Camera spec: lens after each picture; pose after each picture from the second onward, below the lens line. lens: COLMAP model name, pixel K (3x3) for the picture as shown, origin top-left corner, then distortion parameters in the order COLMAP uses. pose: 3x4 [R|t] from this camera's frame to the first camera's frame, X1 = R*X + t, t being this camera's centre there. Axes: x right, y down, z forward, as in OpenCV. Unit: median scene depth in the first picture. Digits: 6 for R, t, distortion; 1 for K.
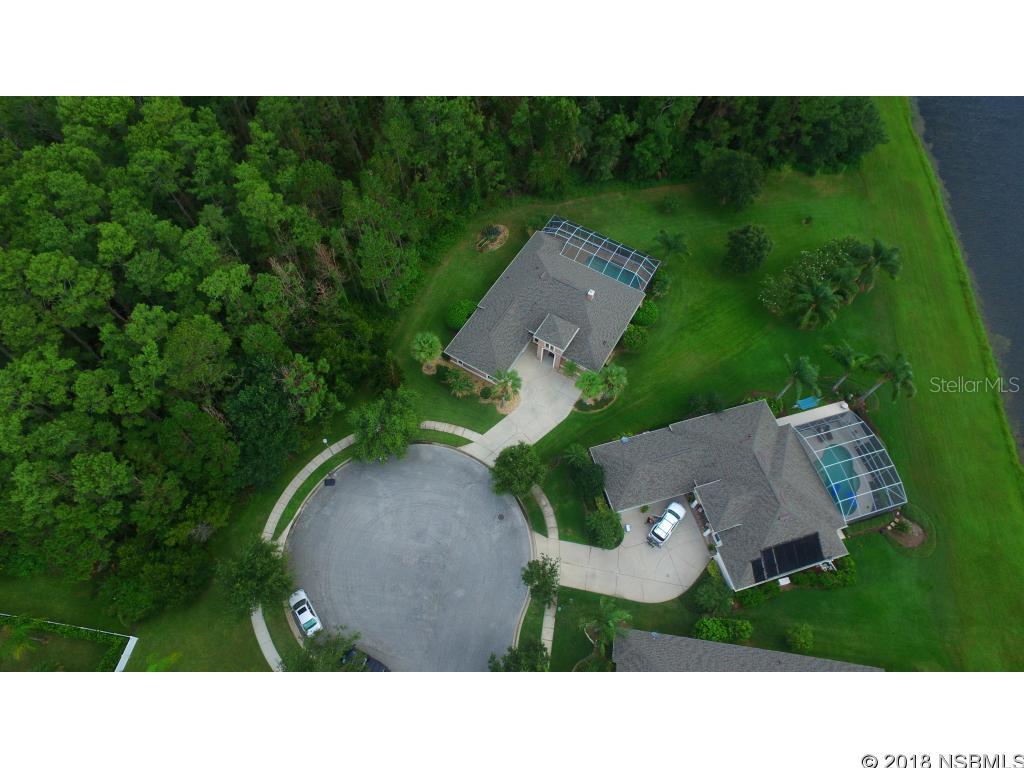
lens RADIAL K [[624.9, 0, 512.0], [0, 624.9, 384.0], [0, 0, 1]] dist [-0.029434, 0.001135]
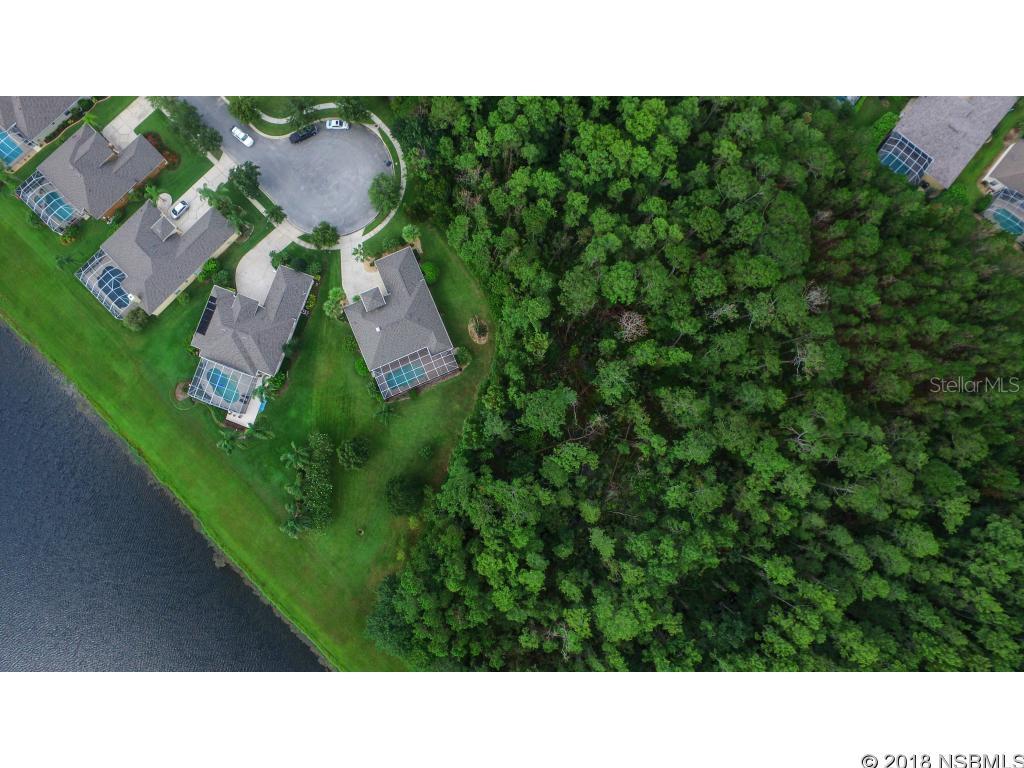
lens RADIAL K [[624.9, 0, 512.0], [0, 624.9, 384.0], [0, 0, 1]] dist [-0.029434, 0.001135]
pose [[-0.593240, 0.801403, -0.076283, 0.171890], [-0.684296, -0.452090, 0.572149, -1.516342], [0.424035, 0.391622, 0.816595, -0.133104]]
